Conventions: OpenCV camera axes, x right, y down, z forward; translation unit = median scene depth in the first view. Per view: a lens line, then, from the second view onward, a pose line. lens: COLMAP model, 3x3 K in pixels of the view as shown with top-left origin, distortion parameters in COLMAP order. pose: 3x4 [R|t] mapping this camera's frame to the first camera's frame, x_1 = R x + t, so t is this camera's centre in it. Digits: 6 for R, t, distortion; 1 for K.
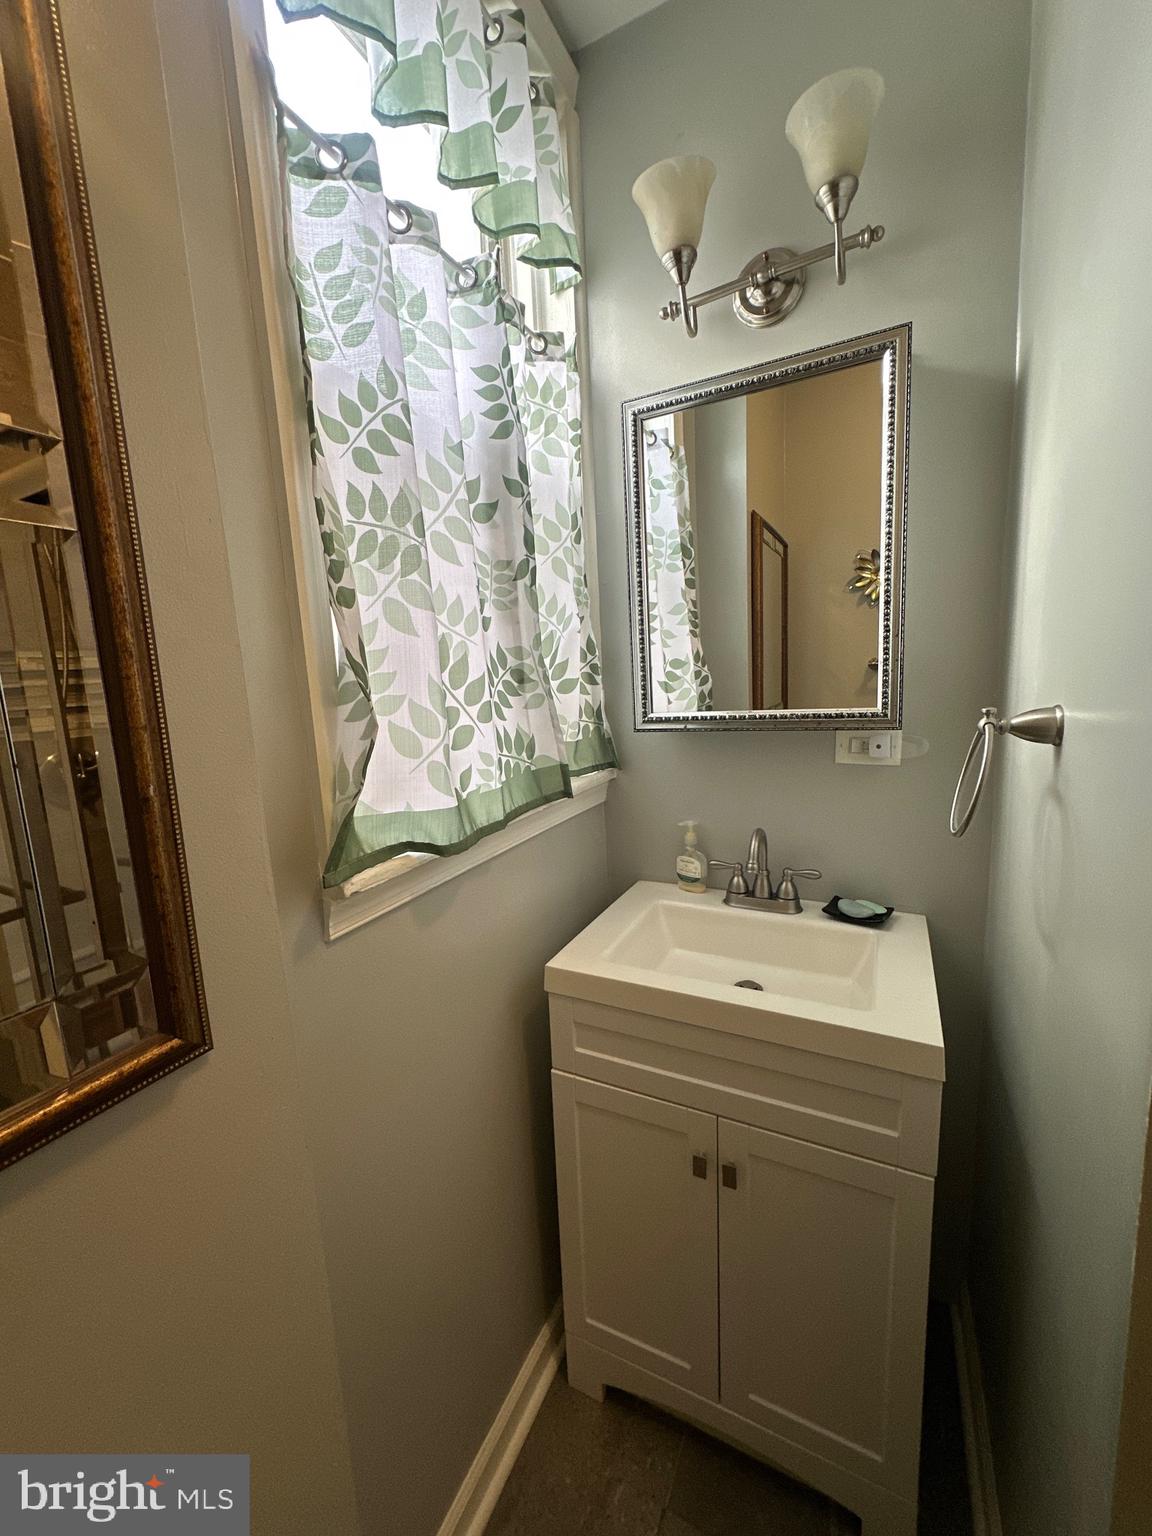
lens RADIAL K [[606.5, 0, 574.8], [0, 606.5, 764.8], [0, 0, 1]] dist [0.002576, -0.000317]
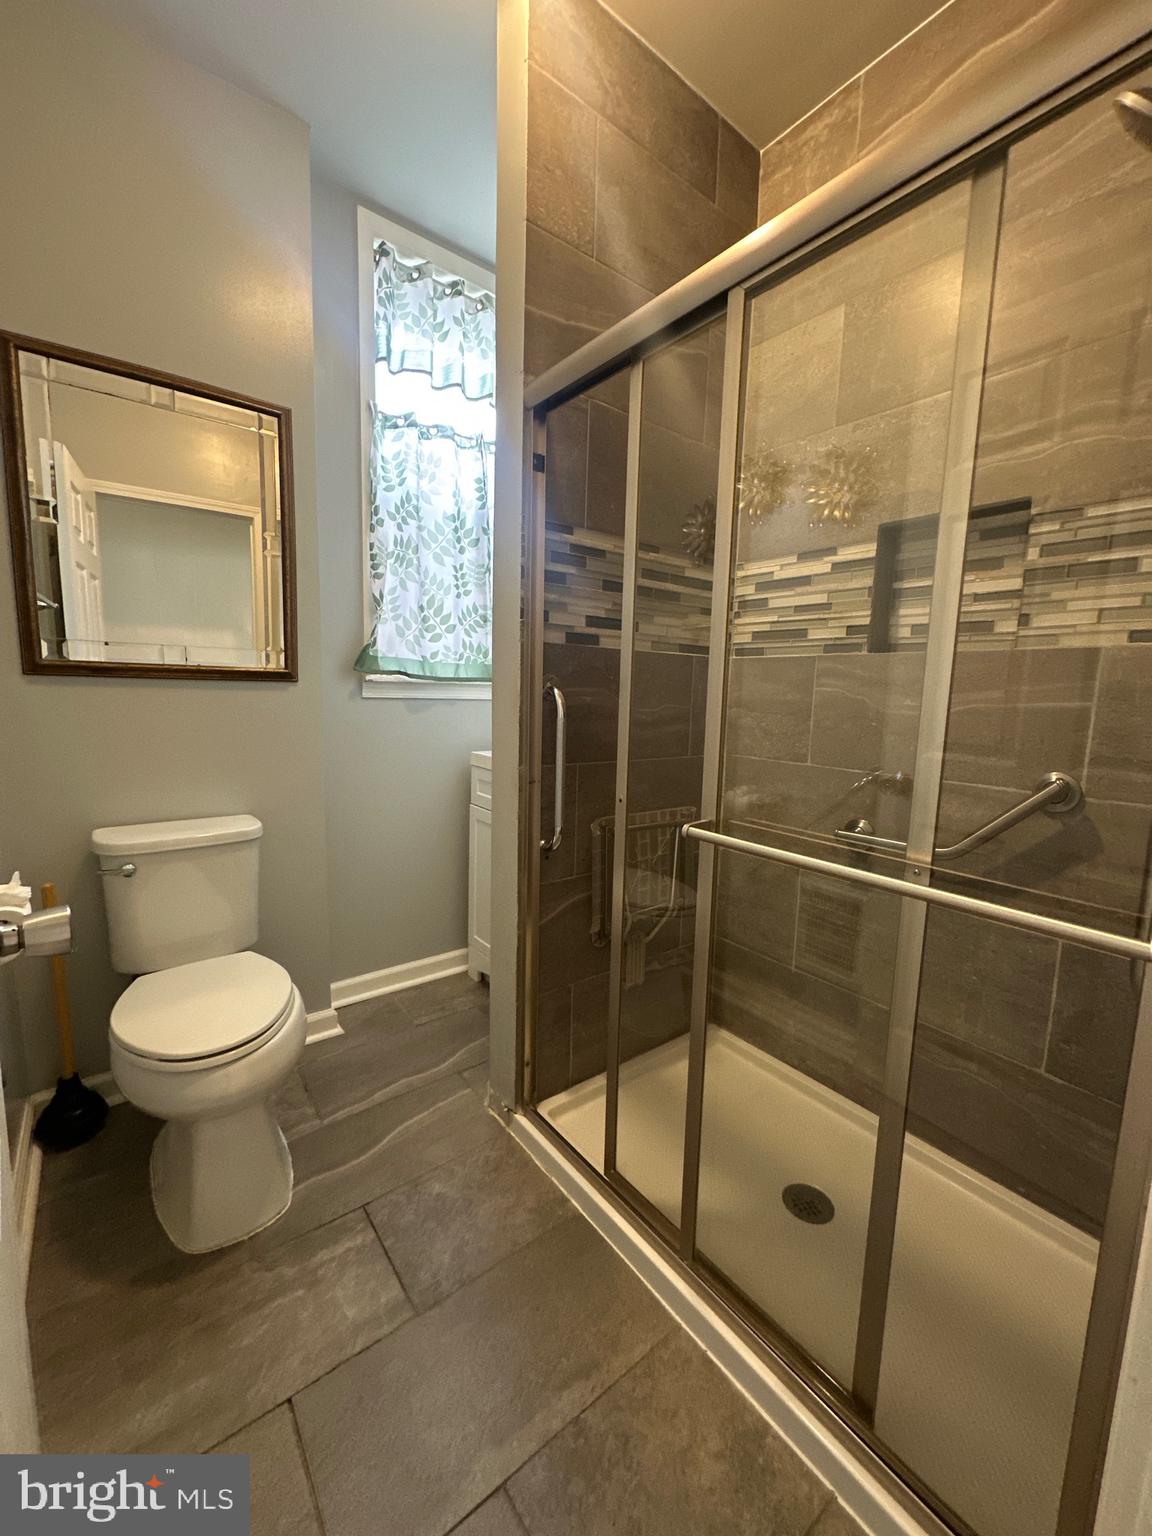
lens RADIAL K [[606.5, 0, 577.6], [0, 606.5, 765.1], [0, 0, 1]] dist [0.002576, -0.000317]
pose [[0.901306, 0.136959, -0.410962, 1.261213], [-0.143427, 0.989544, 0.015222, 0.309048], [0.408750, 0.045223, 0.911525, -0.854077]]
